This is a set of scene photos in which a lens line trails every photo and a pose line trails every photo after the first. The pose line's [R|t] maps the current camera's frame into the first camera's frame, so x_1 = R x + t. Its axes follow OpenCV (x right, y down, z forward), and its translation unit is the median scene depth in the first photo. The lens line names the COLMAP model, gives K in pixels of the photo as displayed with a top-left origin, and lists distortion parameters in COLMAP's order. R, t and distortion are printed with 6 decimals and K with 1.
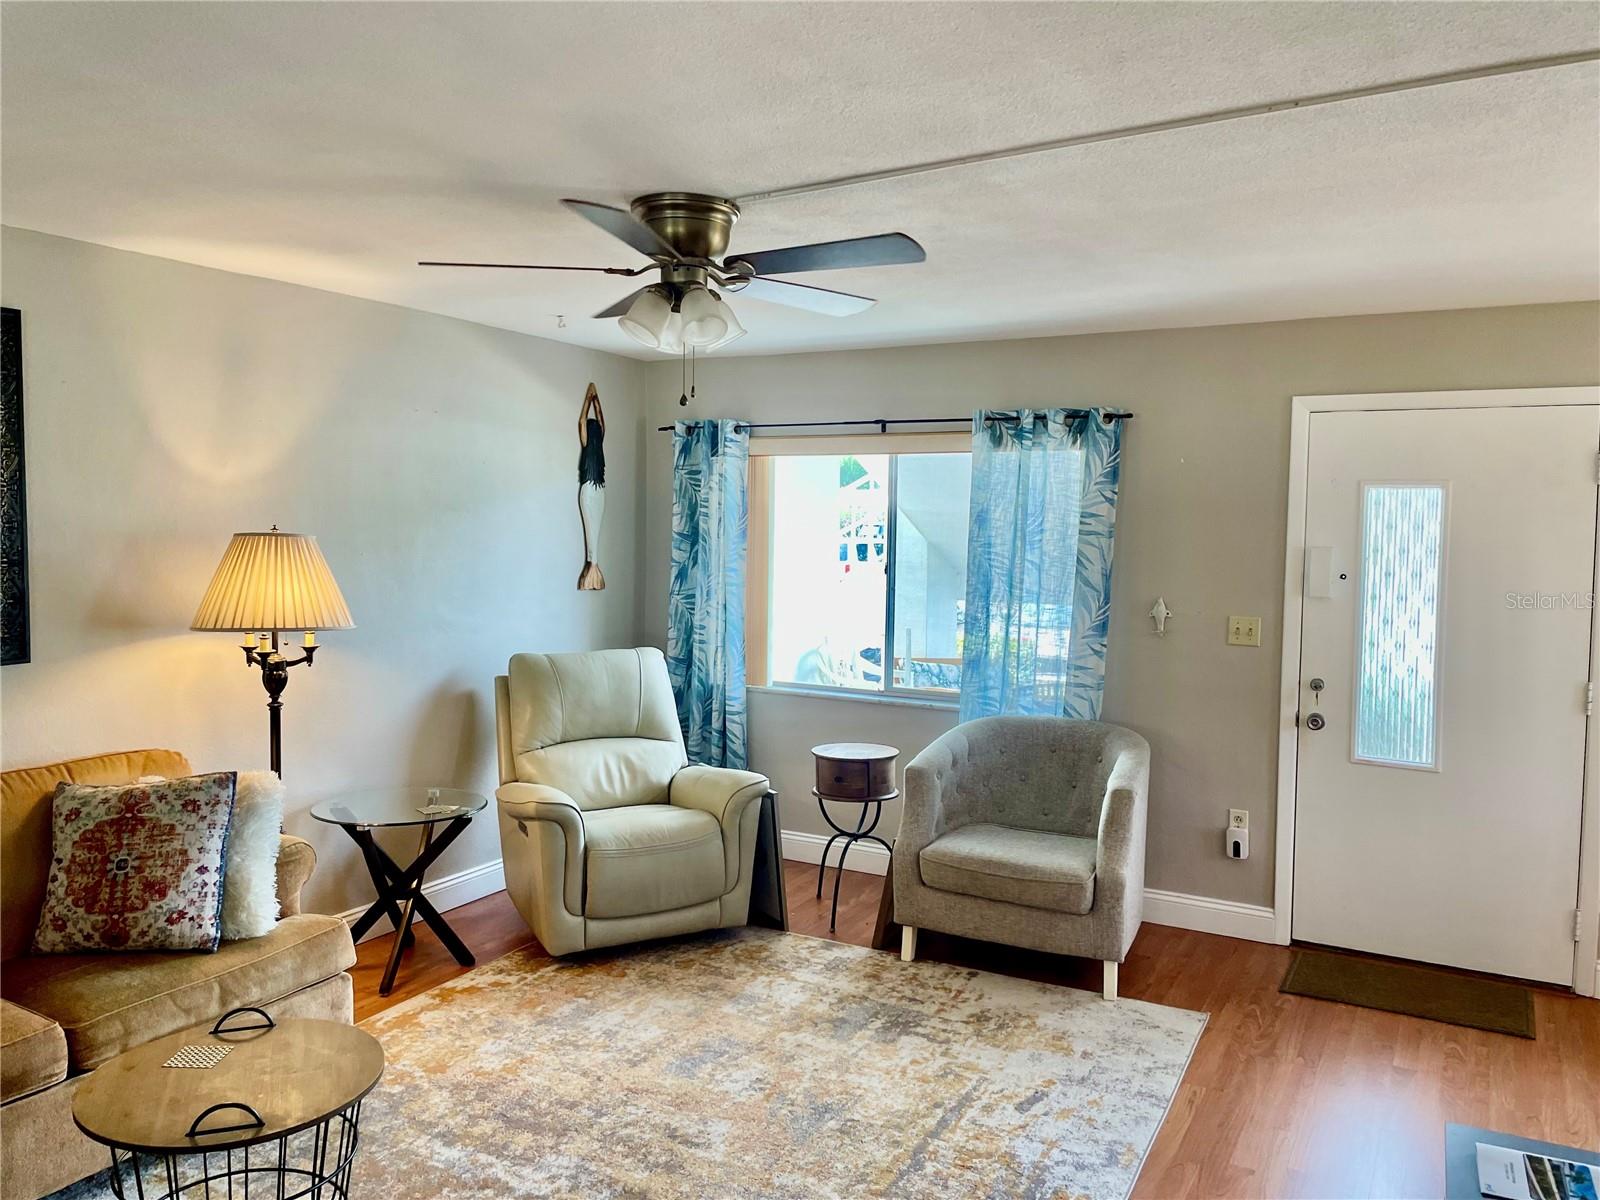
lens RADIAL K [[1231.3, 0, 792.1], [0, 1231.3, 602.0], [0, 0, 1]] dist [0.083832, -0.102239]
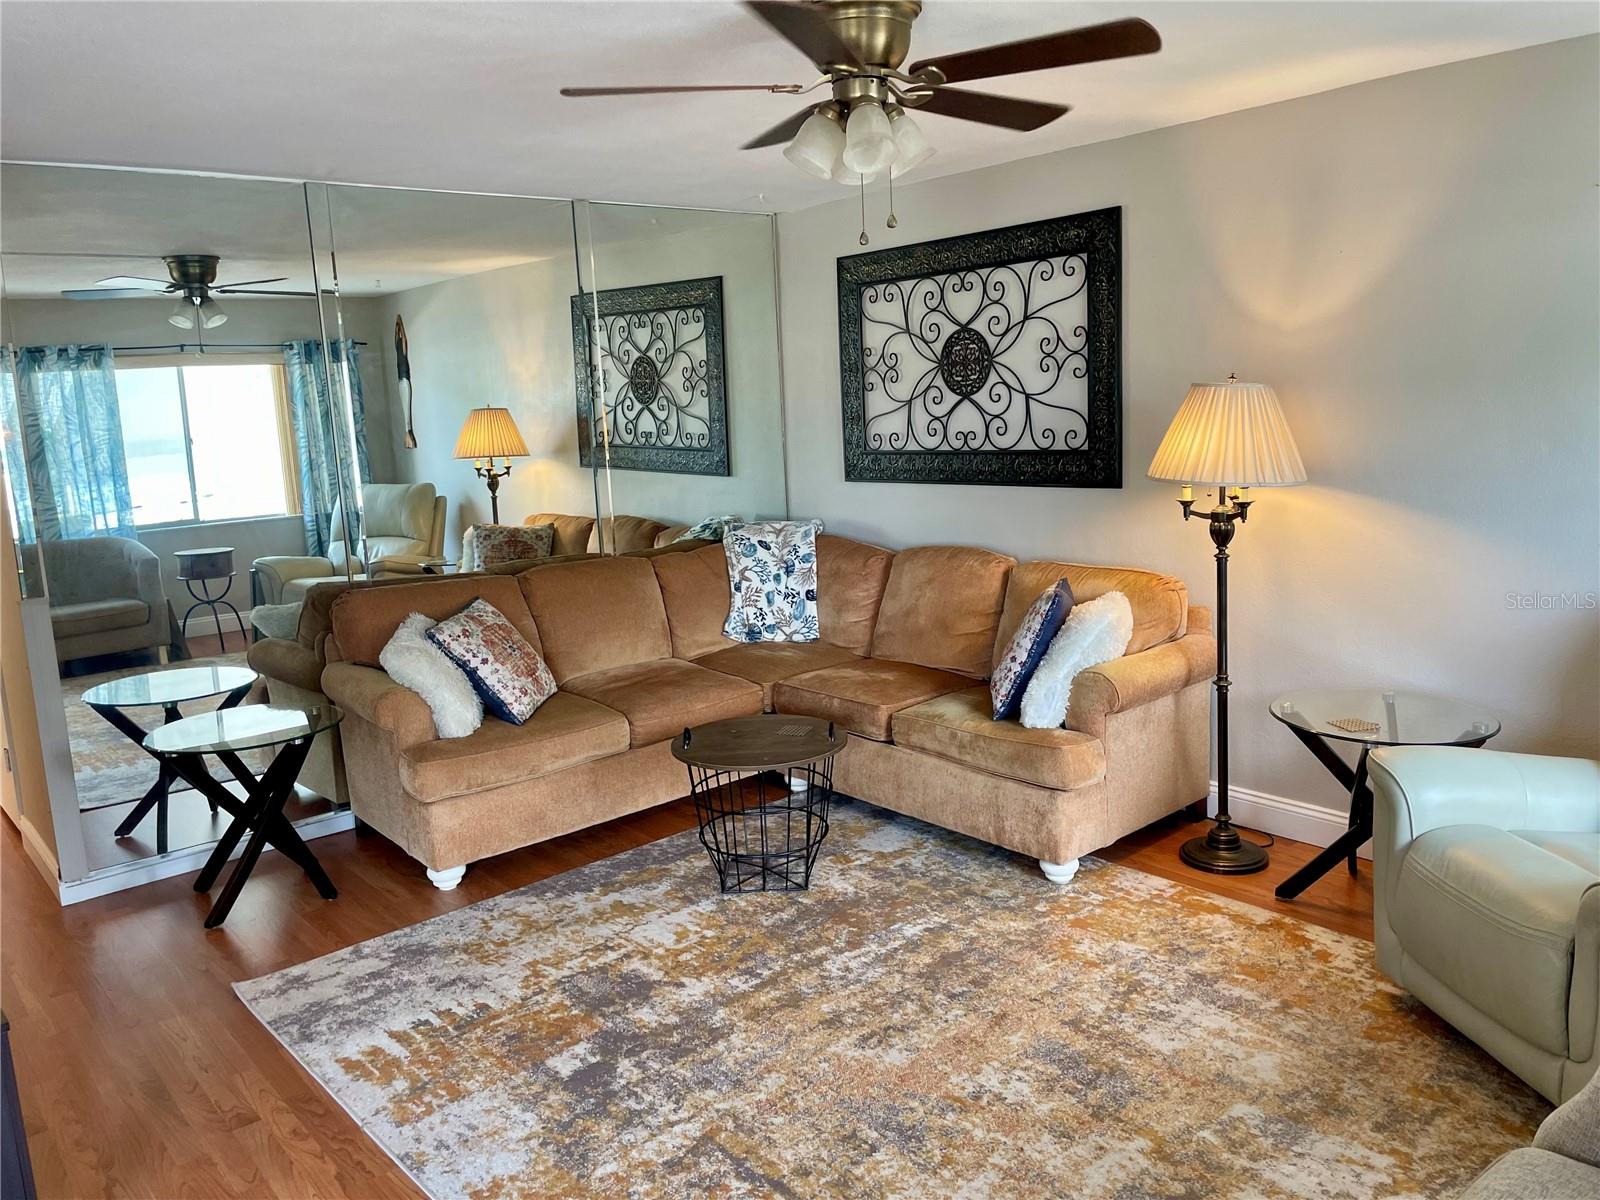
lens RADIAL K [[1231.3, 0, 794.3], [0, 1231.3, 594.0], [0, 0, 1]] dist [0.083832, -0.102239]
pose [[-0.374724, 0.152560, -0.914498, 0.648430], [-0.013911, 0.985333, 0.170077, -0.053821], [0.927032, 0.076453, -0.367105, 1.080317]]
